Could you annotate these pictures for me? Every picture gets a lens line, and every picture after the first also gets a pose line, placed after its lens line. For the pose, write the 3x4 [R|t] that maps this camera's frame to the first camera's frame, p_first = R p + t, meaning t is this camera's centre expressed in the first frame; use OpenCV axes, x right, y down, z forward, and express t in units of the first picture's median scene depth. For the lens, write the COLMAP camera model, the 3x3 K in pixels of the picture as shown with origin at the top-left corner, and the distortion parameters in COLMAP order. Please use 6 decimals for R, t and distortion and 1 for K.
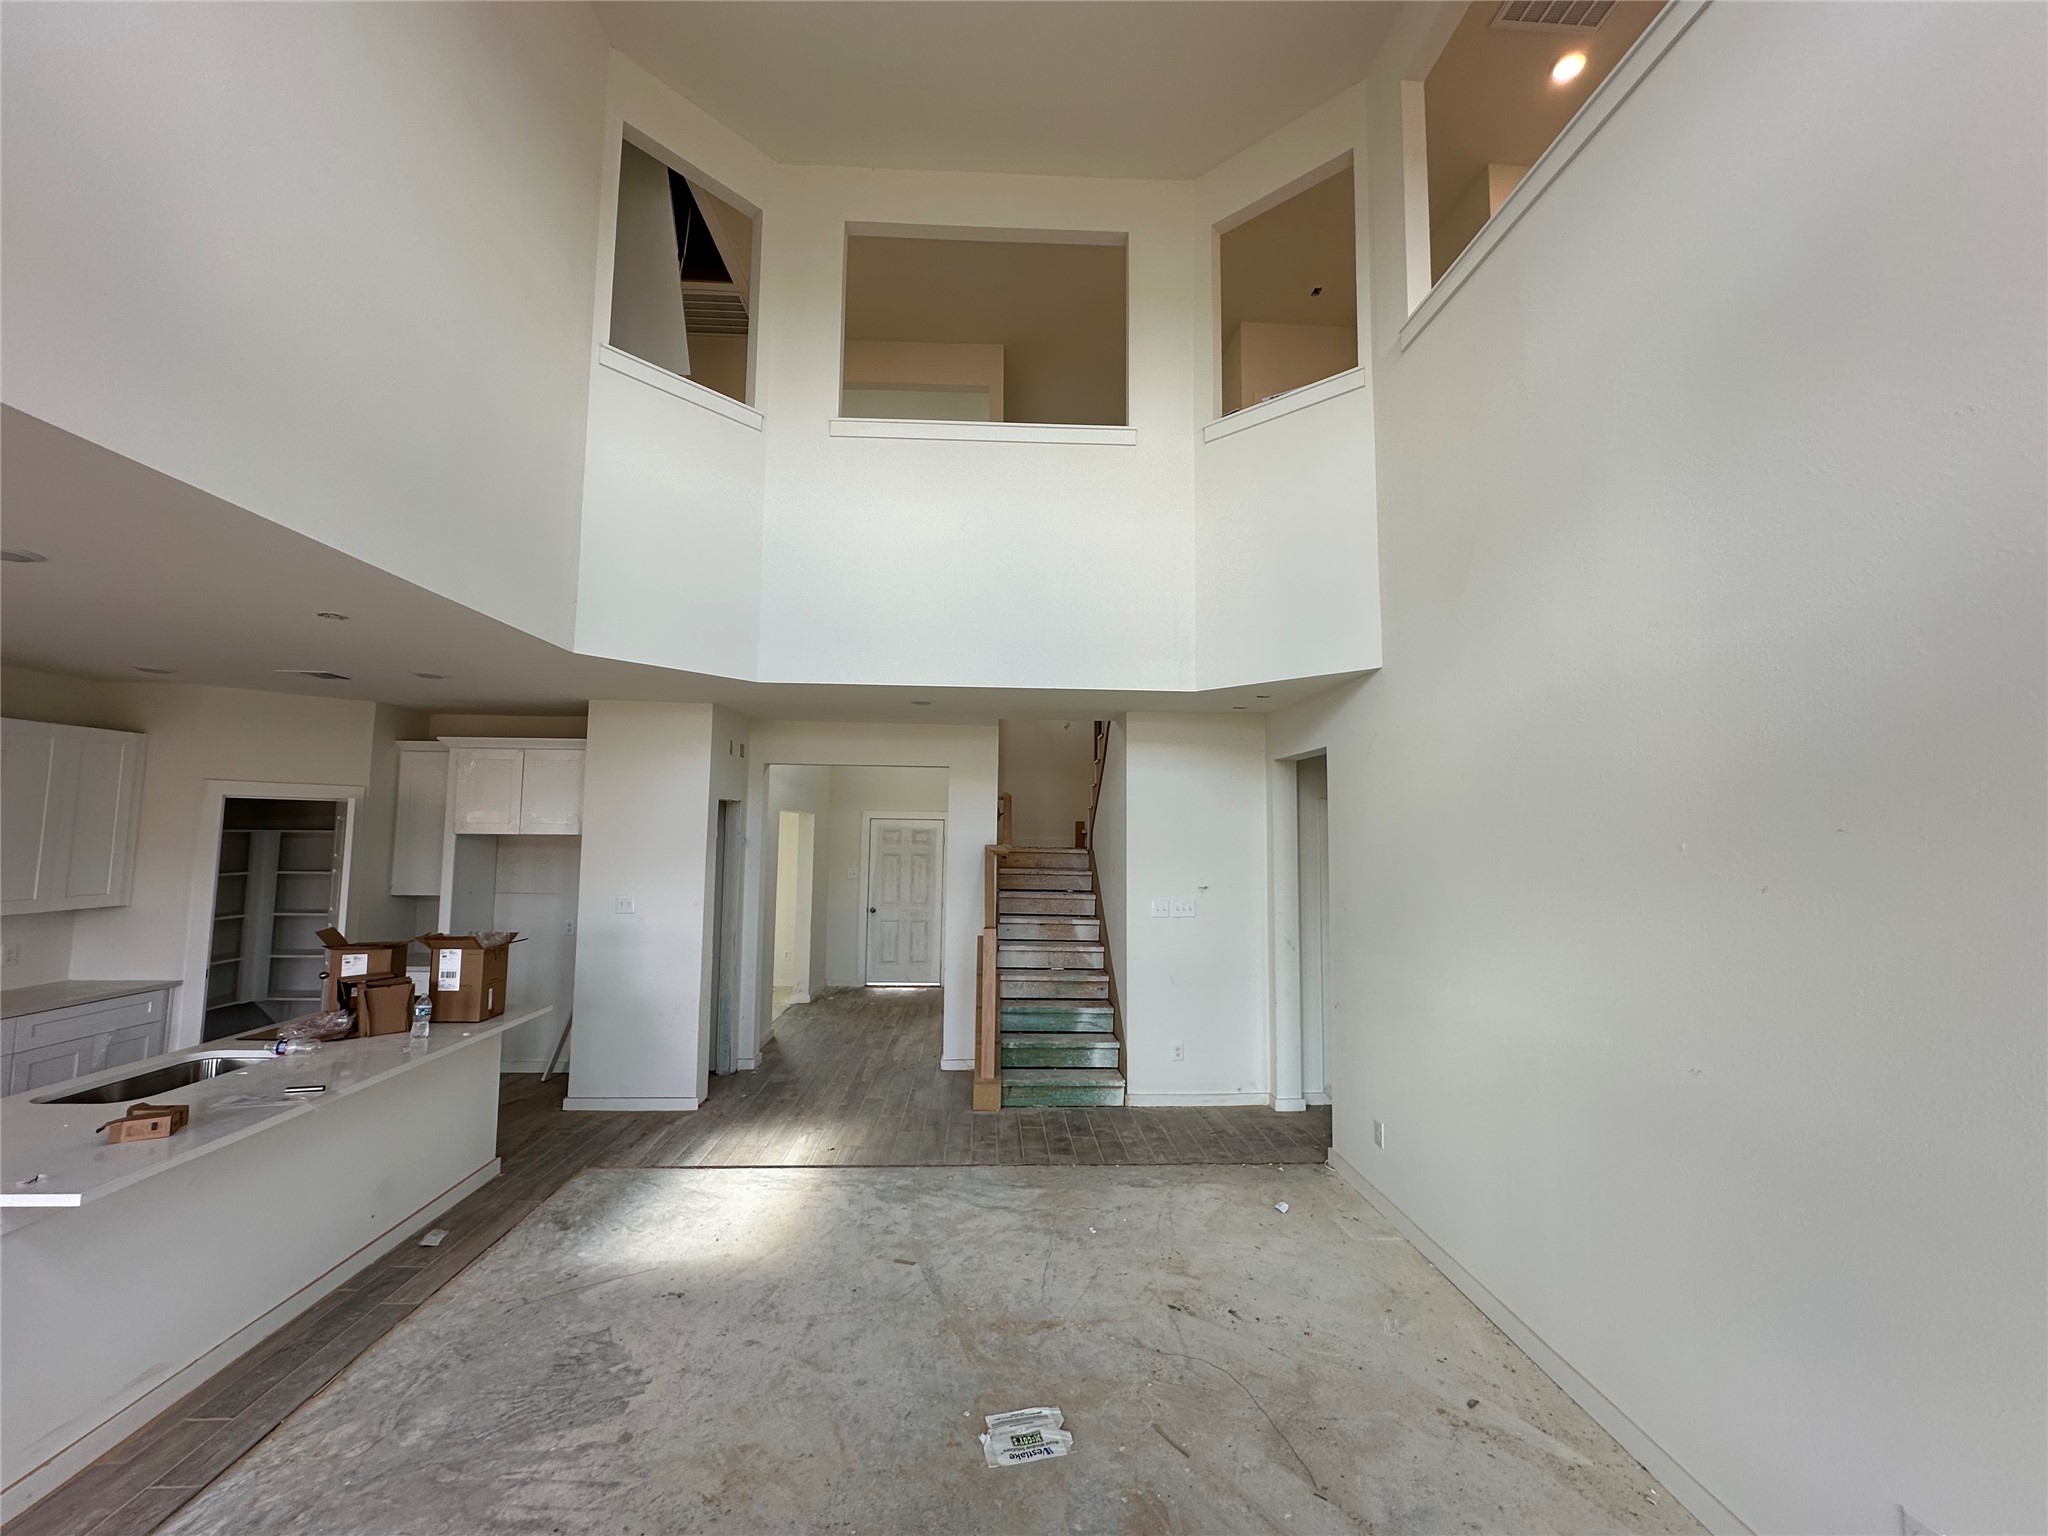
lens RADIAL K [[816.2, 0, 1019.4], [0, 816.2, 766.8], [0, 0, 1]] dist [-0.008268, 0.000654]
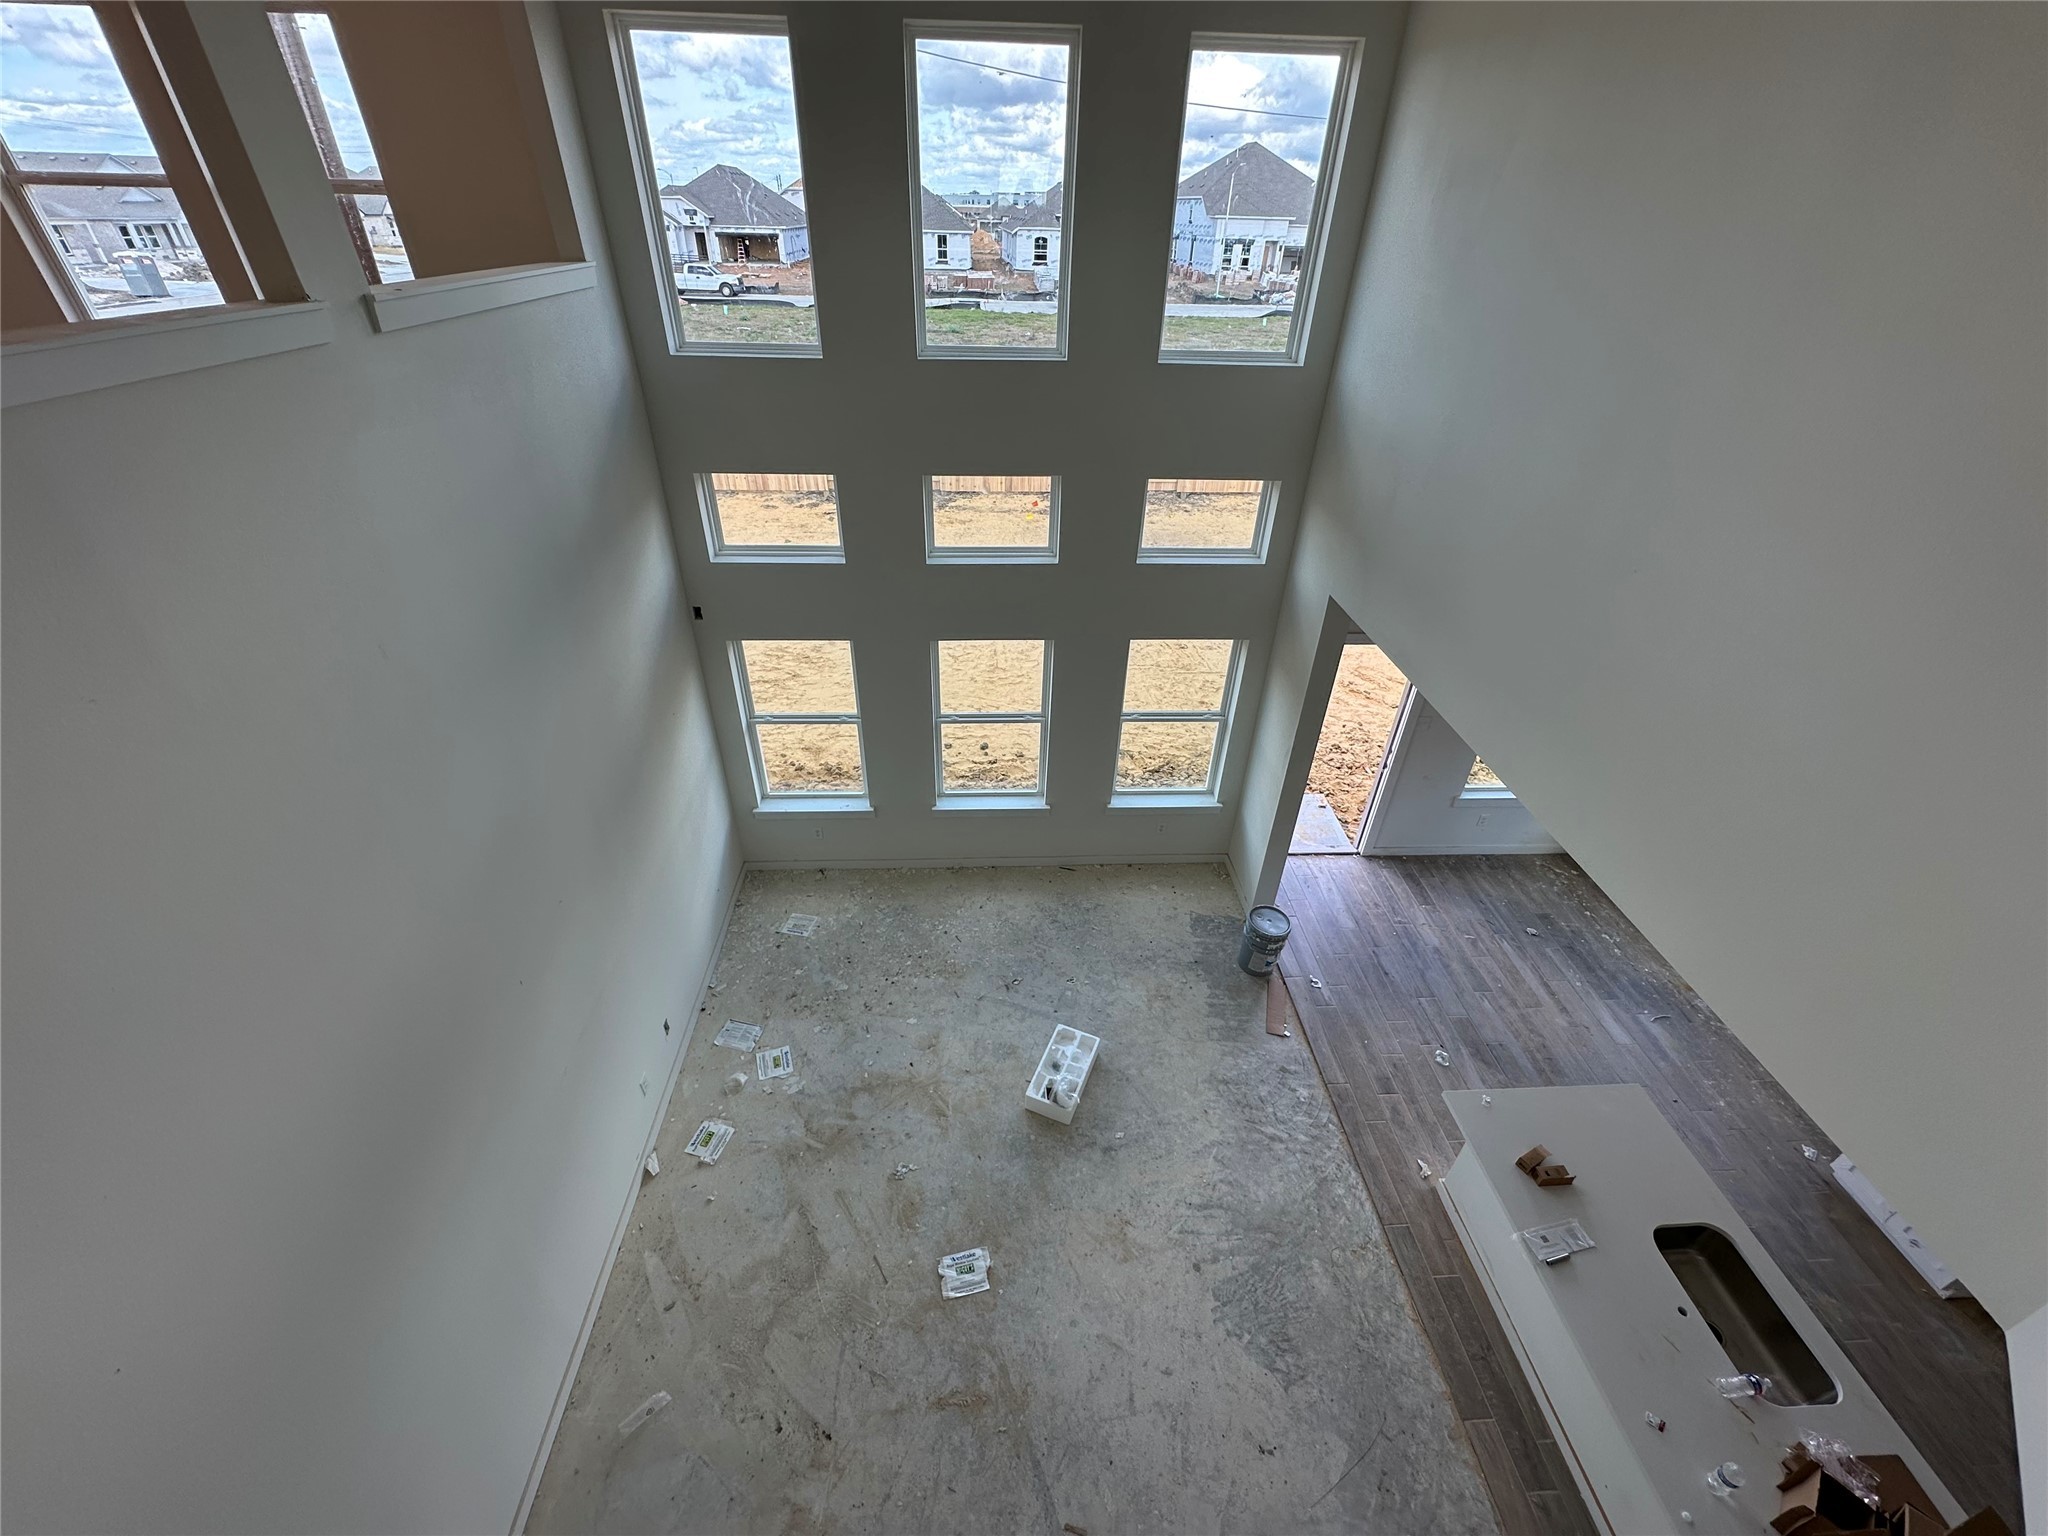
lens RADIAL K [[816.2, 0, 1018.6], [0, 816.2, 766.2], [0, 0, 1]] dist [-0.008268, 0.000654]
pose [[-0.999262, -0.030142, -0.023816, -0.028473], [-0.037964, 0.869591, 0.492311, -0.864640], [0.005871, 0.492851, -0.870094, 1.810237]]
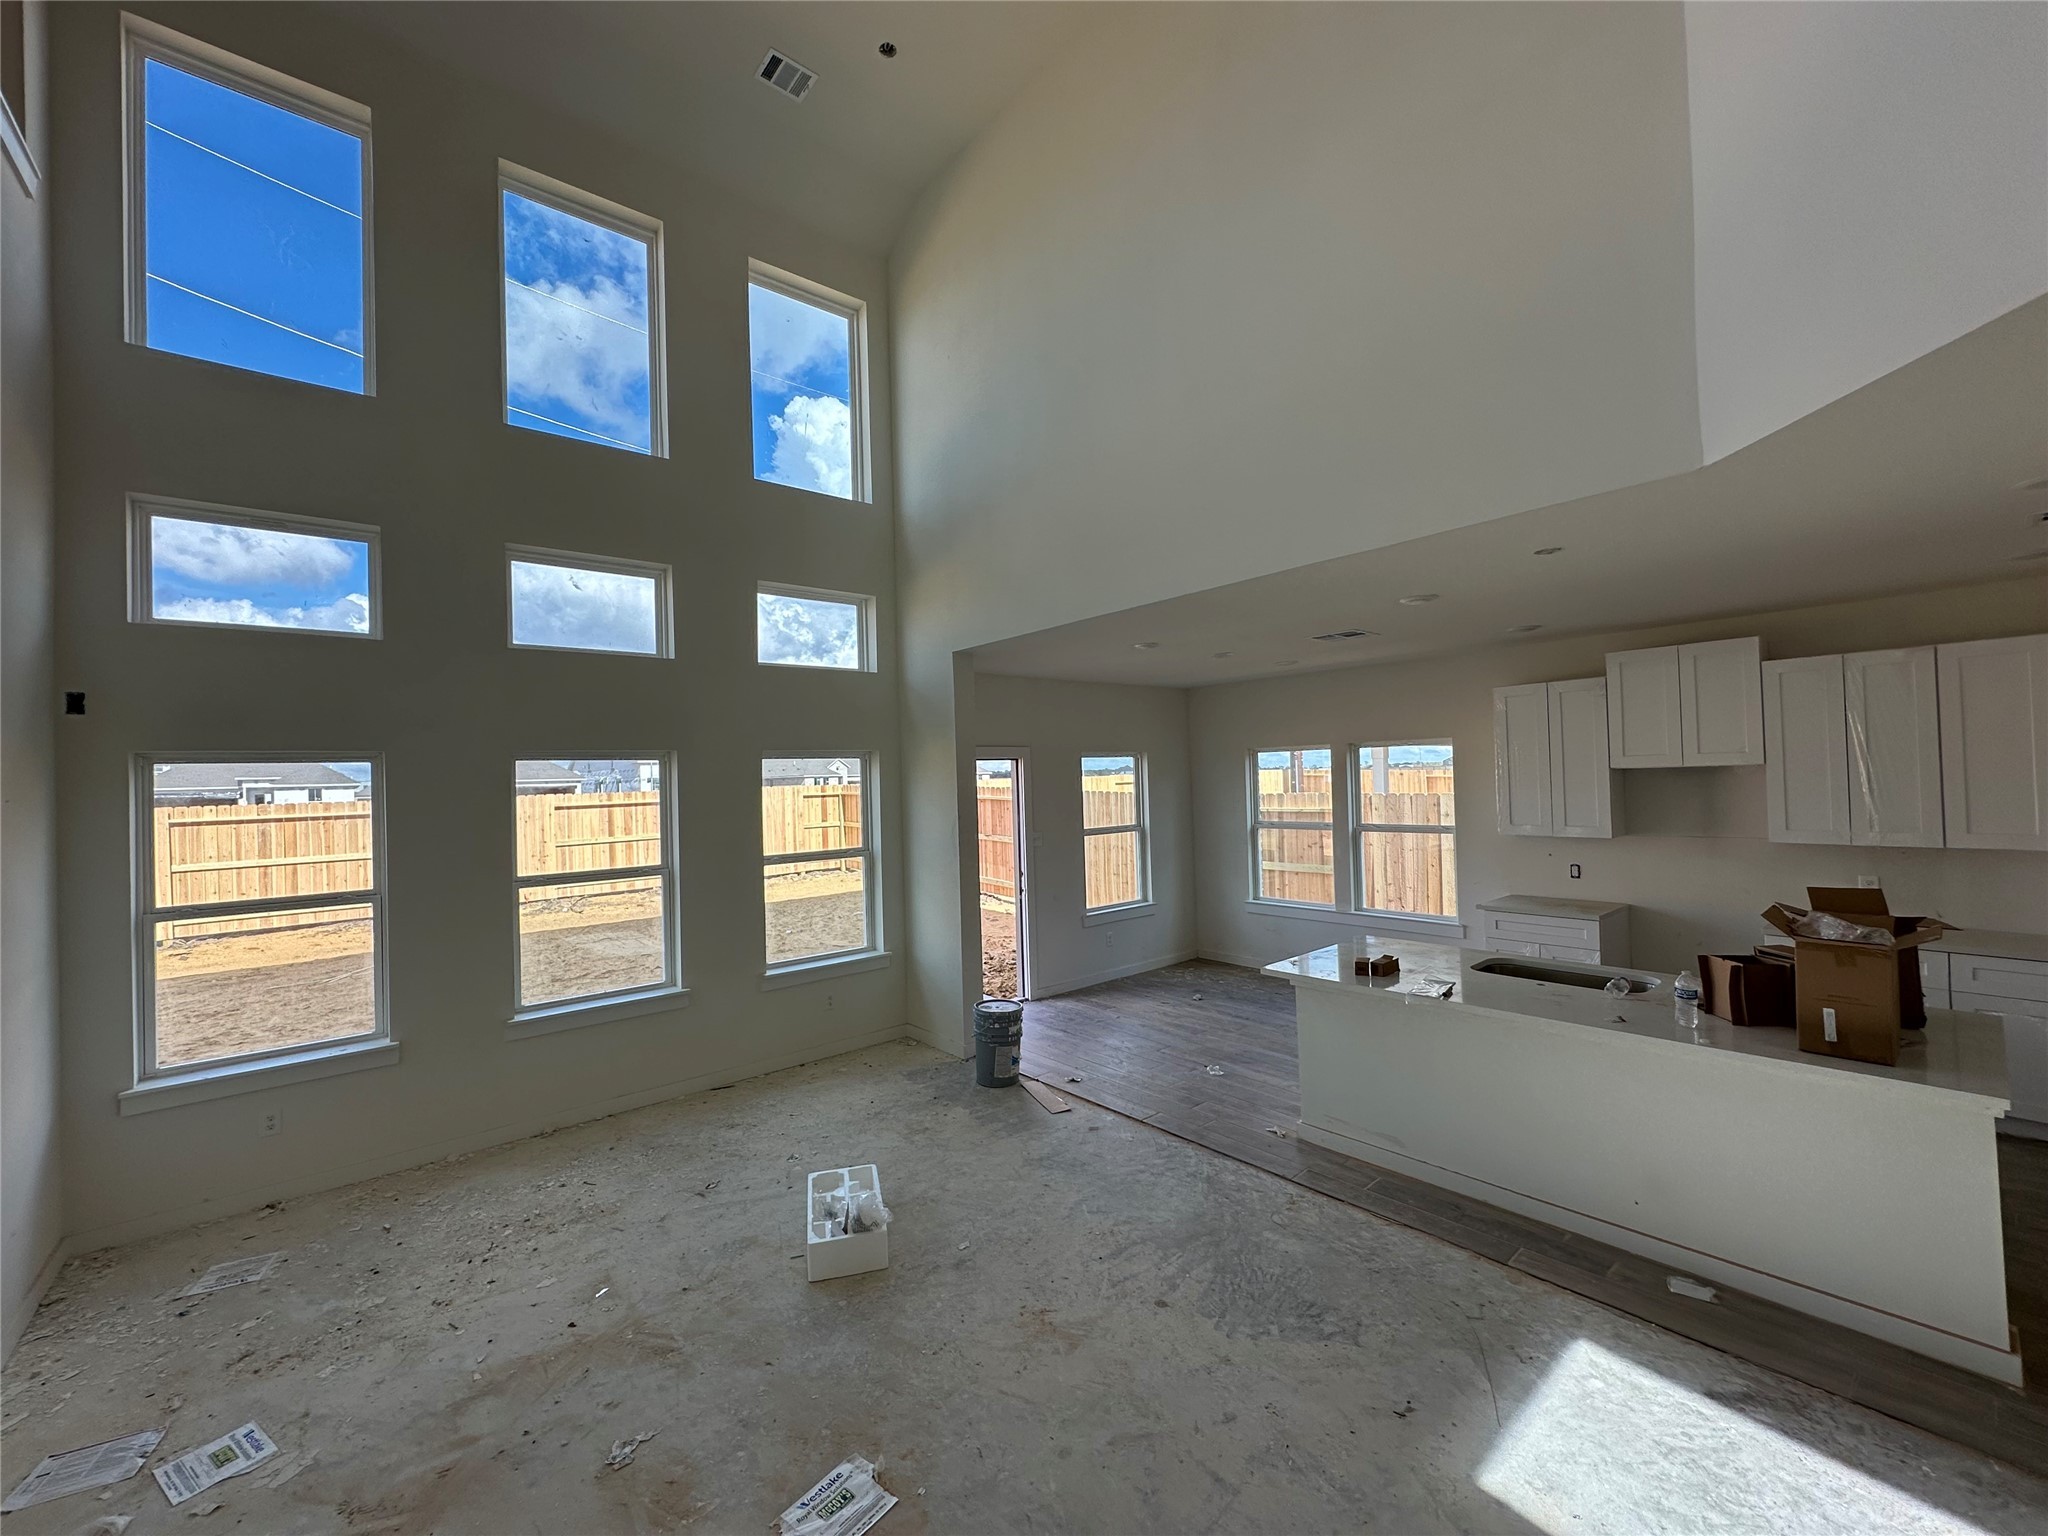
lens RADIAL K [[816.2, 0, 1023.6], [0, 816.2, 762.4], [0, 0, 1]] dist [-0.008268, 0.000654]
pose [[-0.793696, -0.002994, -0.608308, 0.334396], [0.067615, 0.993357, -0.093111, 0.150329], [0.604545, -0.115033, -0.788221, 1.708668]]
